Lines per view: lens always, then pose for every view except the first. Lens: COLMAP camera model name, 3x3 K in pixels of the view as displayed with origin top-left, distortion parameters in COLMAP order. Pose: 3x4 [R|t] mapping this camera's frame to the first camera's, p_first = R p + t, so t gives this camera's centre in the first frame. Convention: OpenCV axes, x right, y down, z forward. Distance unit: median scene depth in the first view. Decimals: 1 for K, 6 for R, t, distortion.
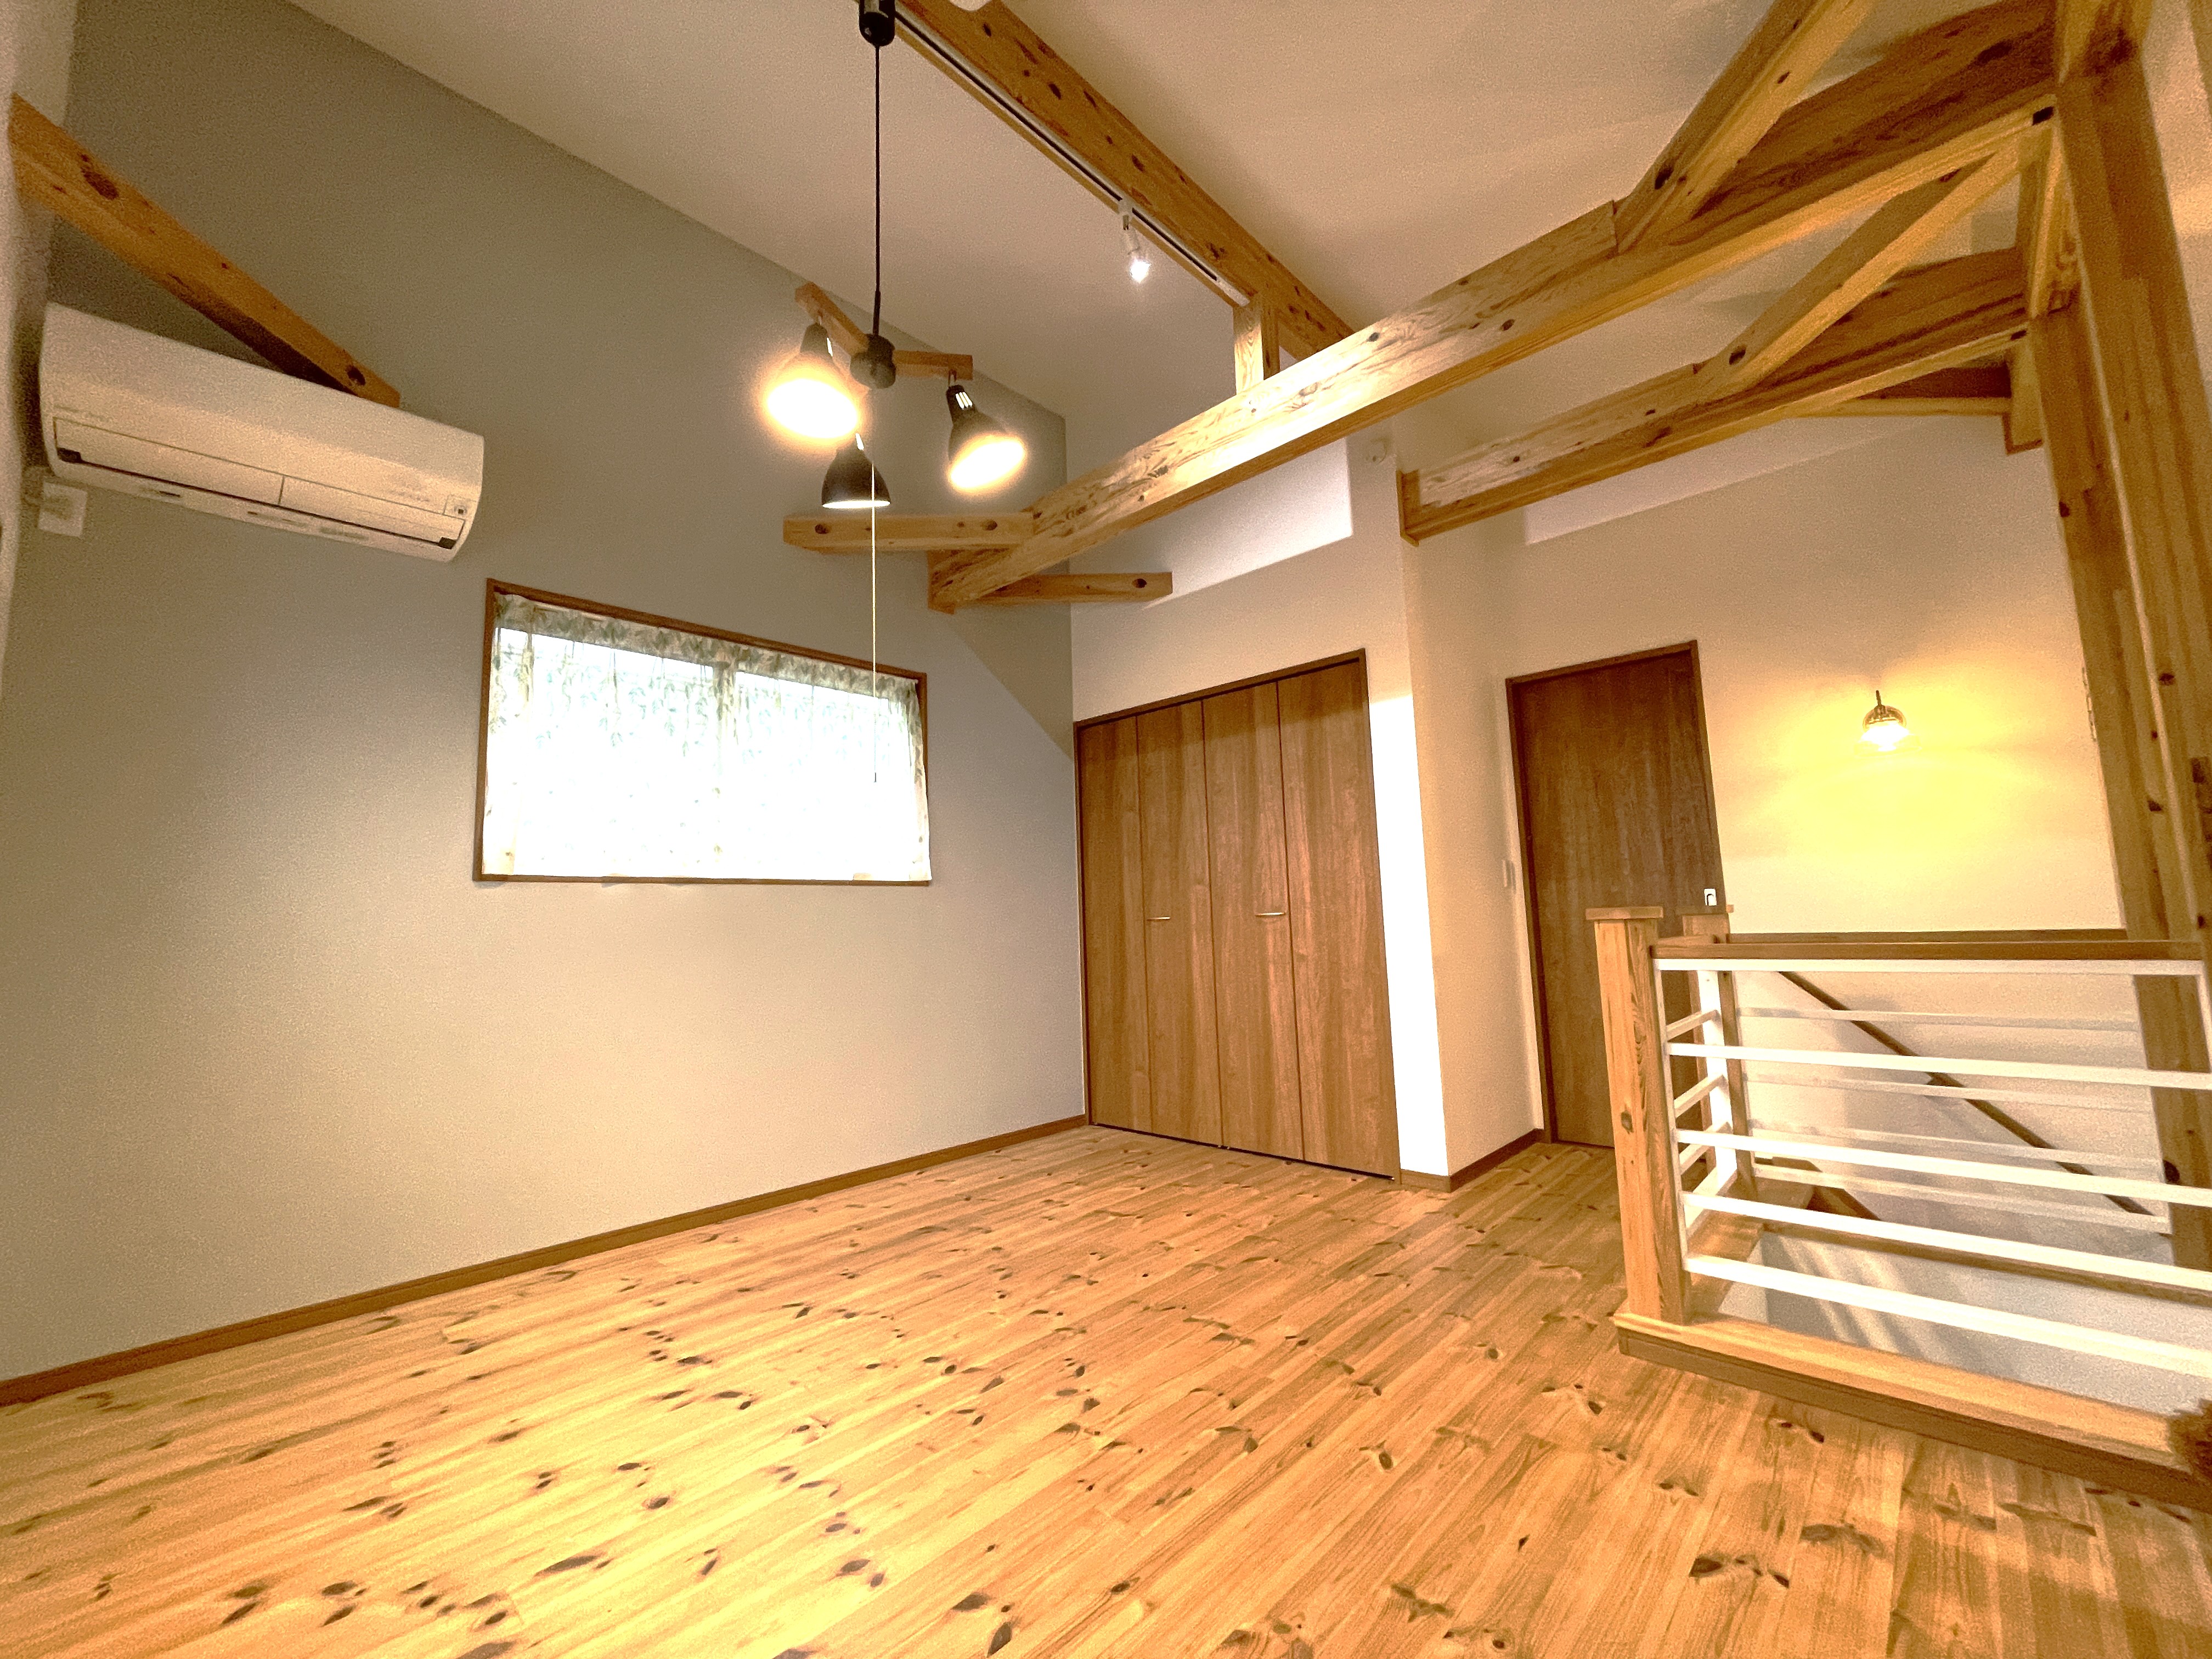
lens RADIAL K [[888.0, 0, 1104.9], [0, 888.0, 828.2], [0, 0, 1]] dist [0.000790, 0.000194]
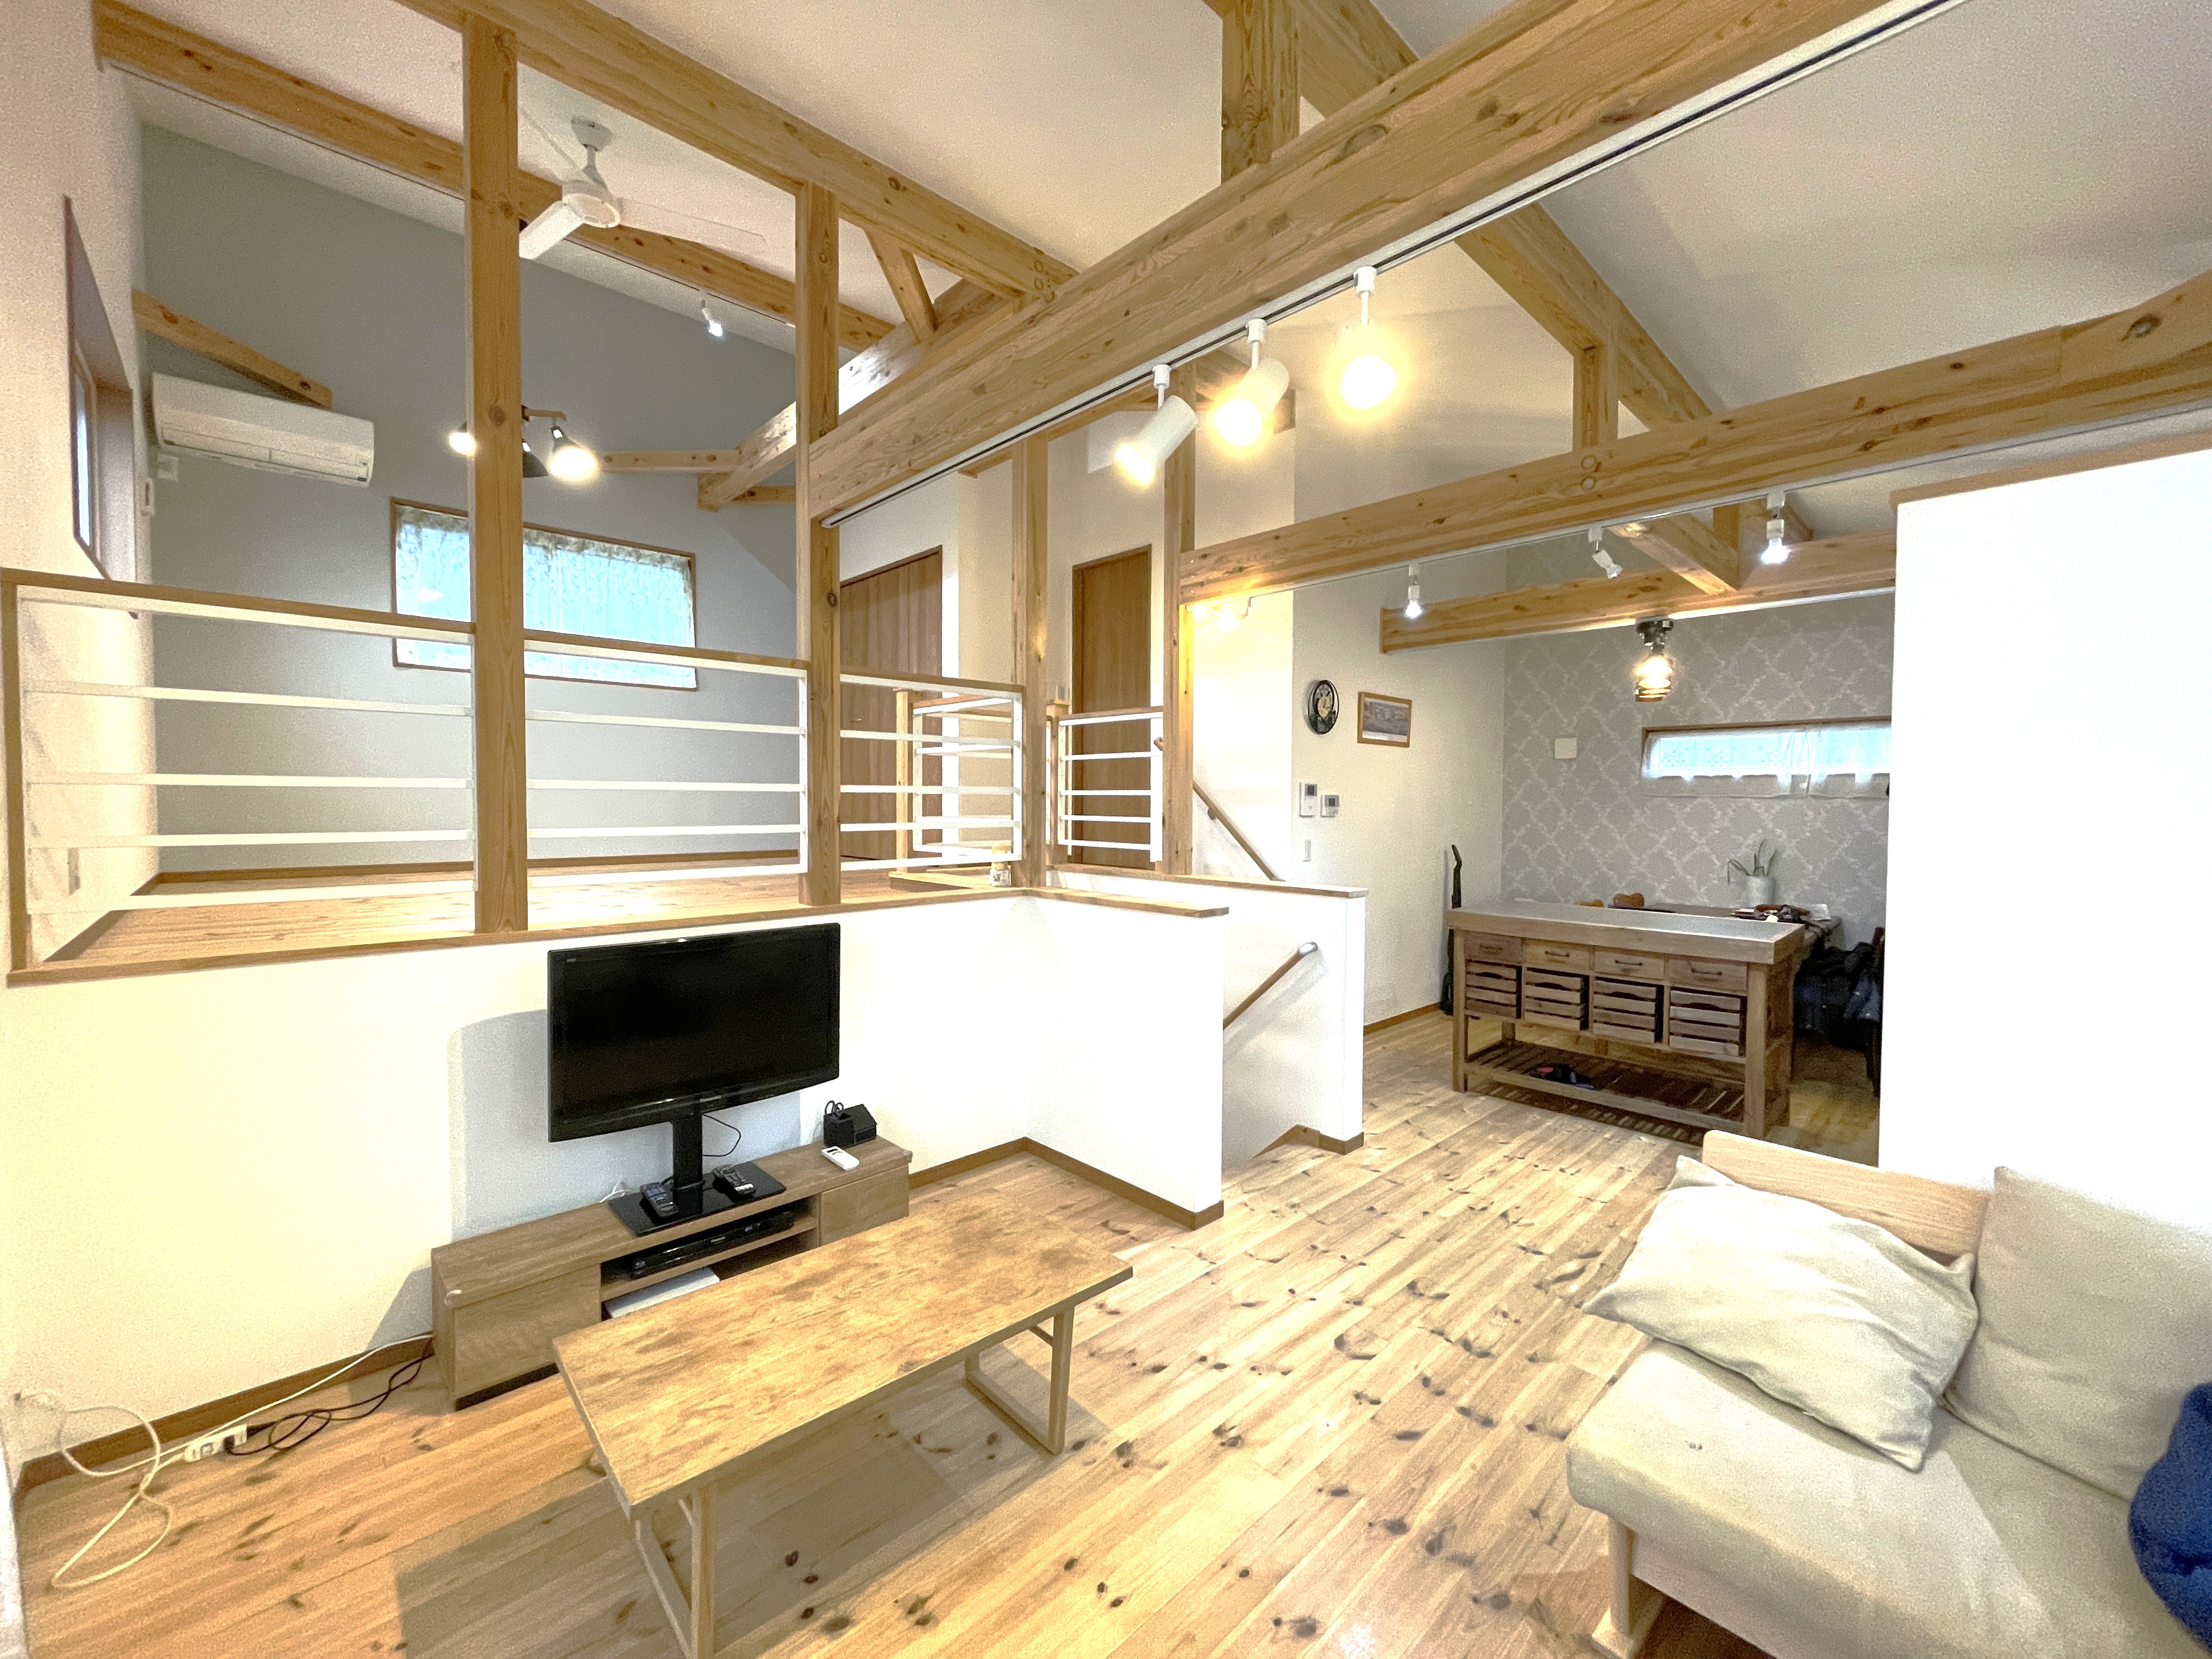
lens RADIAL K [[888.0, 0, 1106.5], [0, 888.0, 826.0], [0, 0, 1]] dist [0.000790, 0.000194]
pose [[0.998144, 0.037714, -0.047823, 0.807270], [-0.030565, 0.989353, 0.142291, 0.072436], [0.052680, -0.140565, 0.988669, -0.743812]]
